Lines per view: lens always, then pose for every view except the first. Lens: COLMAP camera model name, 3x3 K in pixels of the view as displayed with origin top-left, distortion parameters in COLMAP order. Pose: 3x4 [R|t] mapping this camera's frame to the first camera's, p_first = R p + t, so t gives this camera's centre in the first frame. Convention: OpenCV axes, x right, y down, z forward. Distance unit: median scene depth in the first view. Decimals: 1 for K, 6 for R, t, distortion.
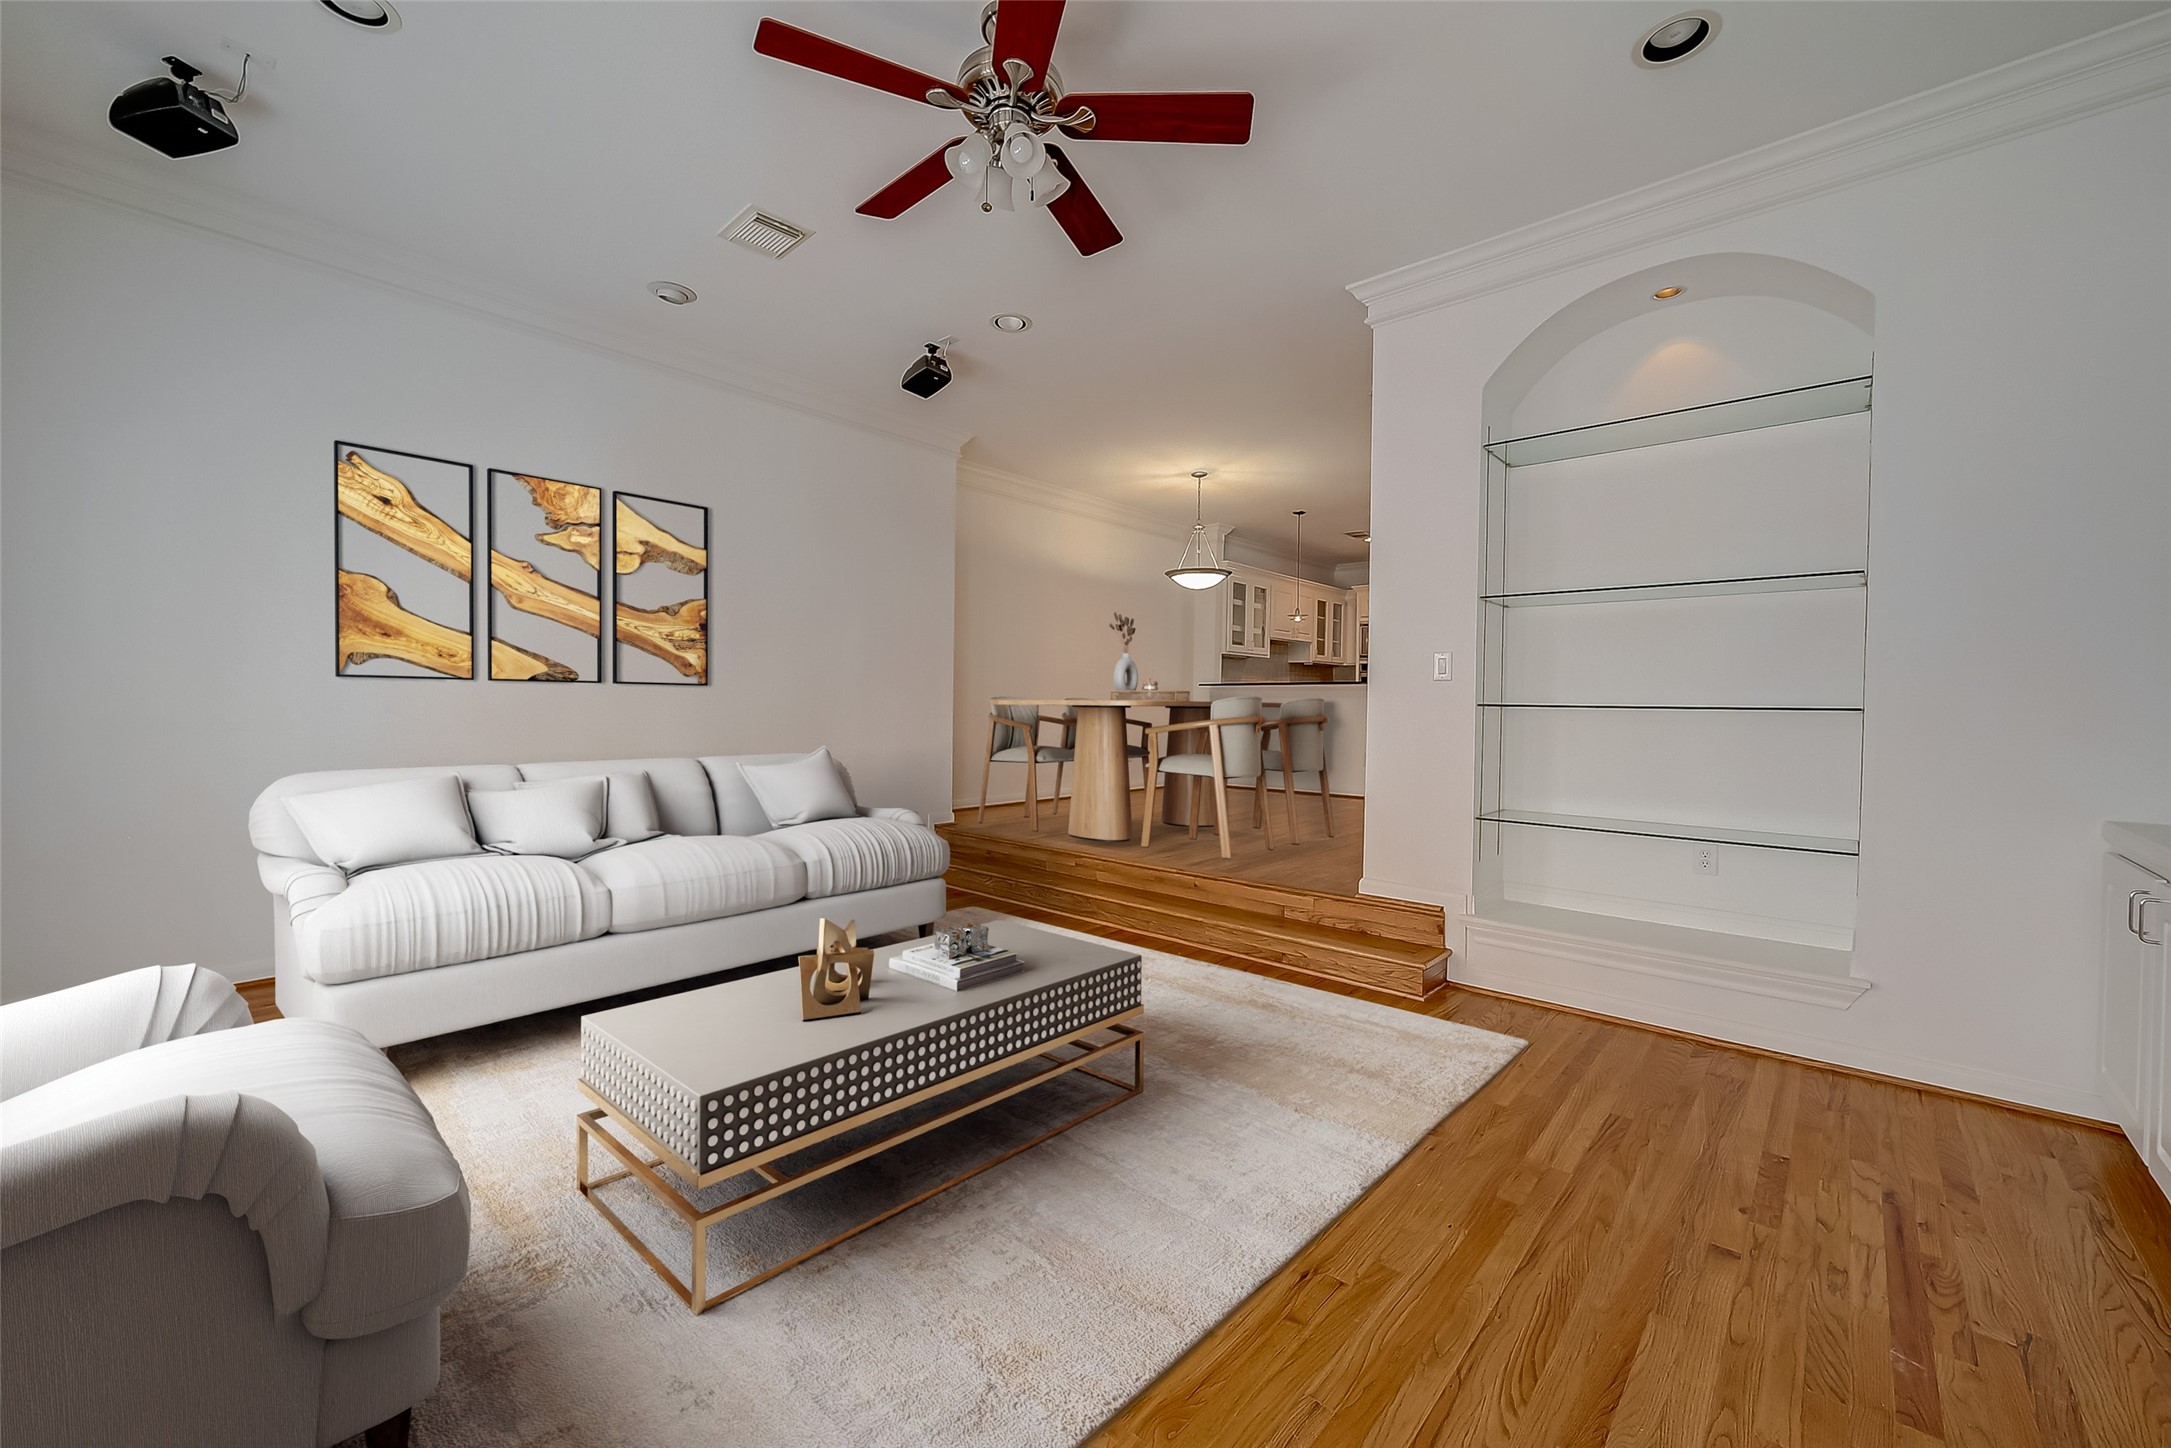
lens RADIAL K [[868.7, 0, 1083.7], [0, 868.7, 722.6], [0, 0, 1]] dist [-0.001181, -0.000205]
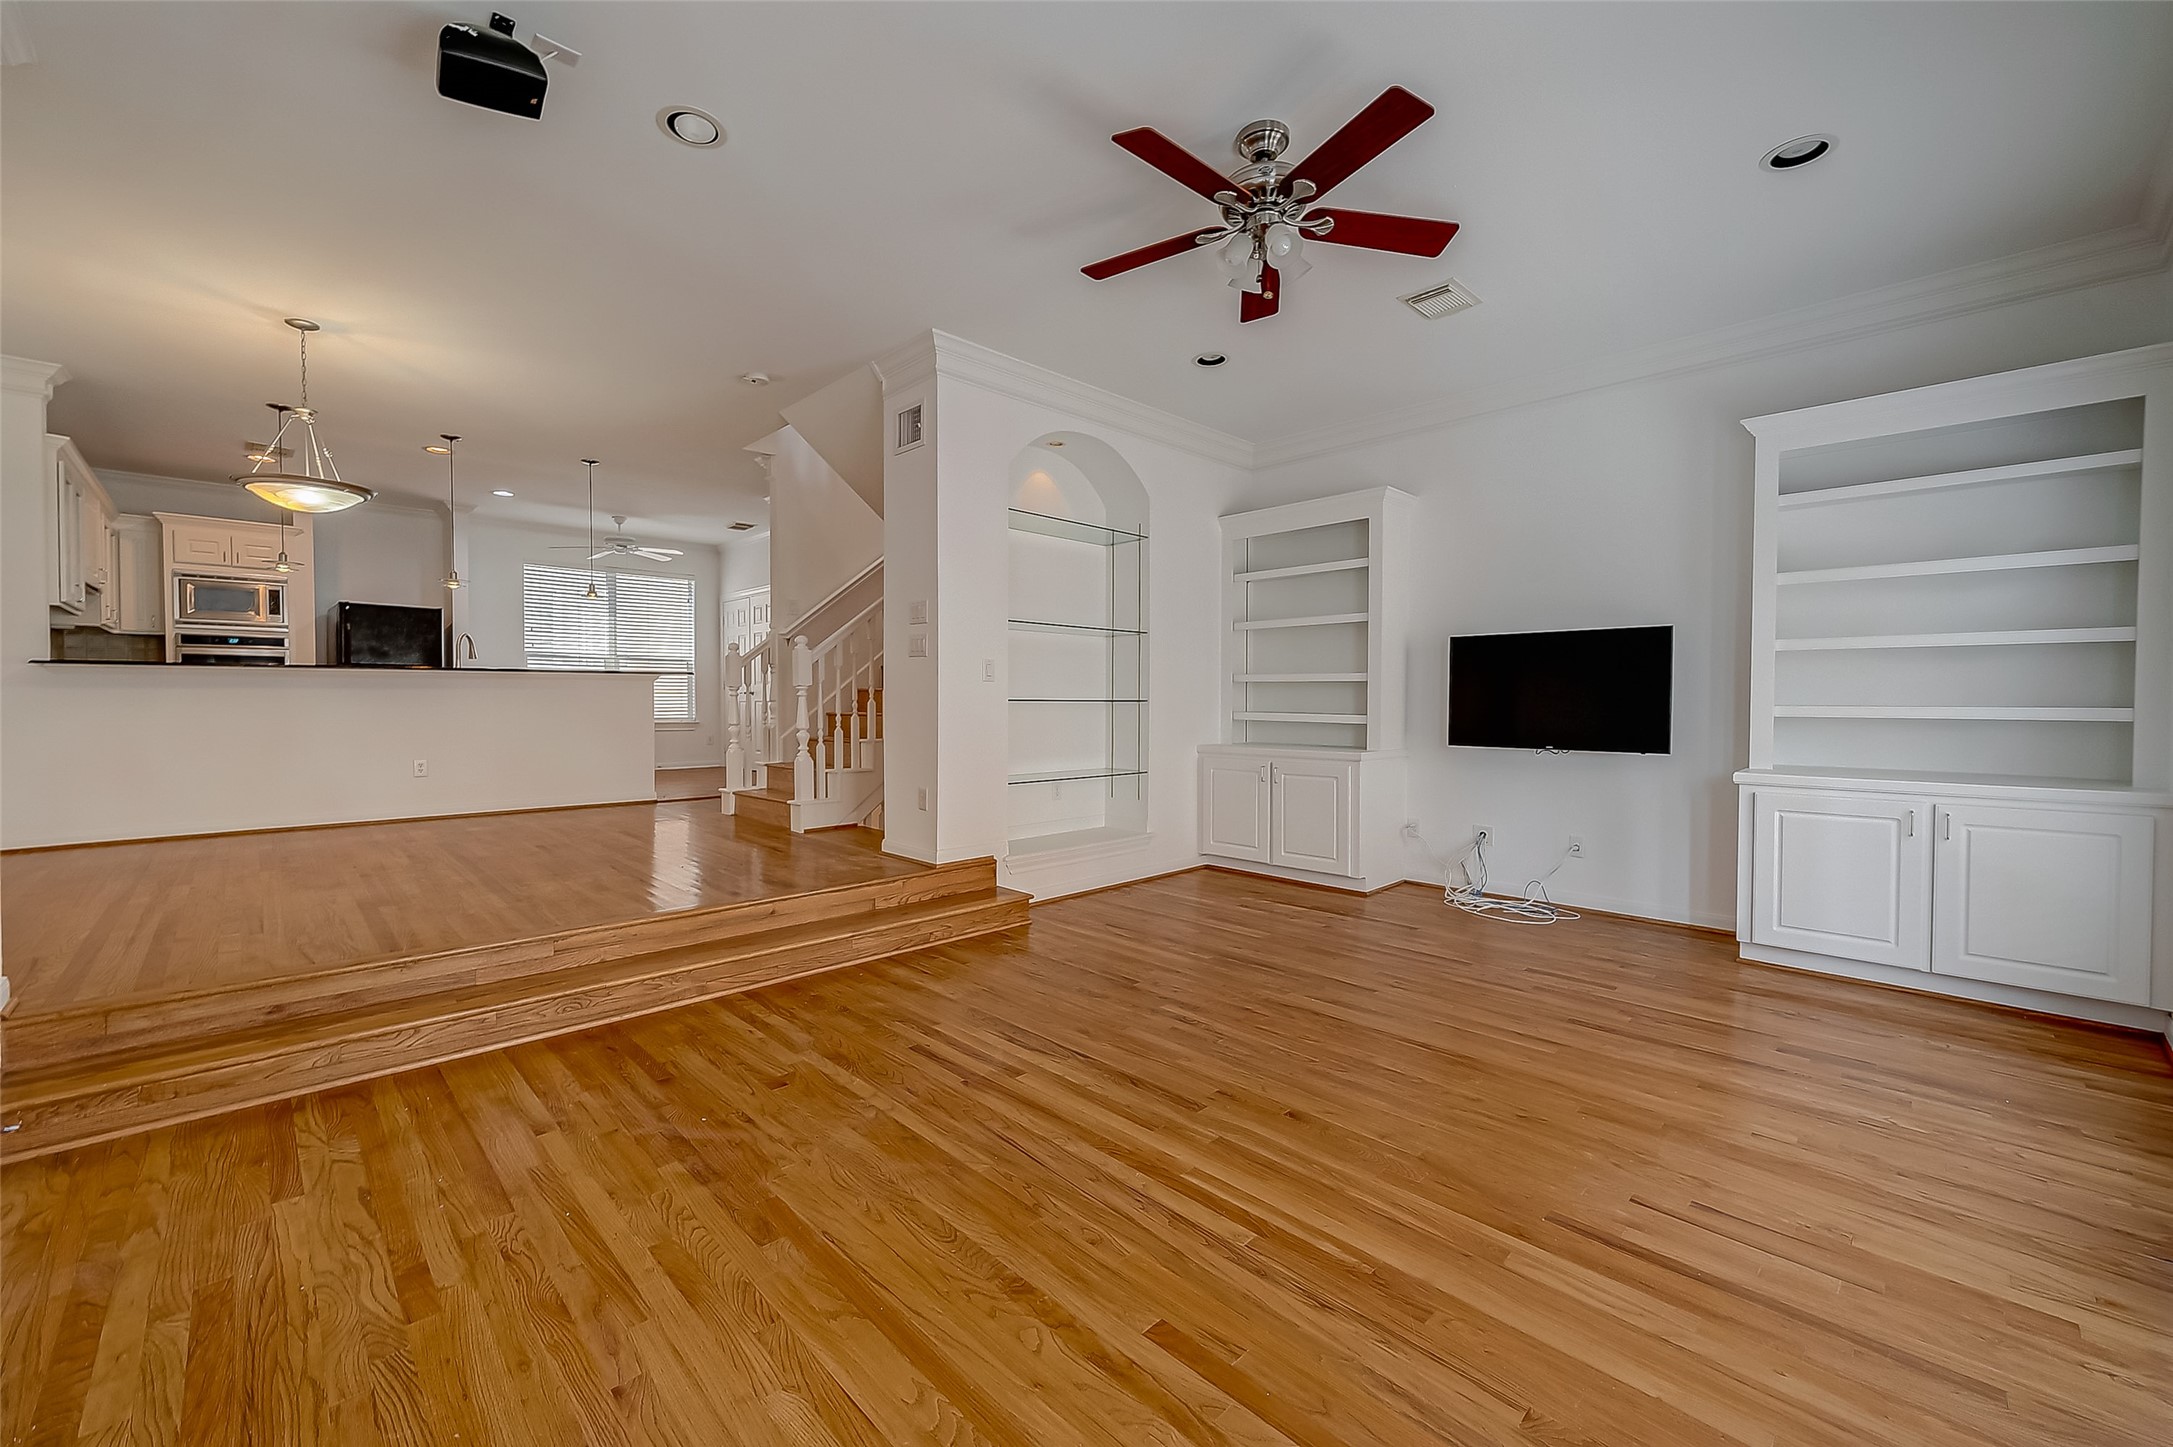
lens RADIAL K [[859.0, 0, 1087.6], [0, 859.0, 713.6], [0, 0, 1]] dist [-0.000943, -0.001386]
pose [[0.051733, -0.025061, 0.998346, -0.771390], [0.018890, 0.999531, 0.024112, -0.024593], [-0.998482, 0.017611, 0.052182, 0.714832]]
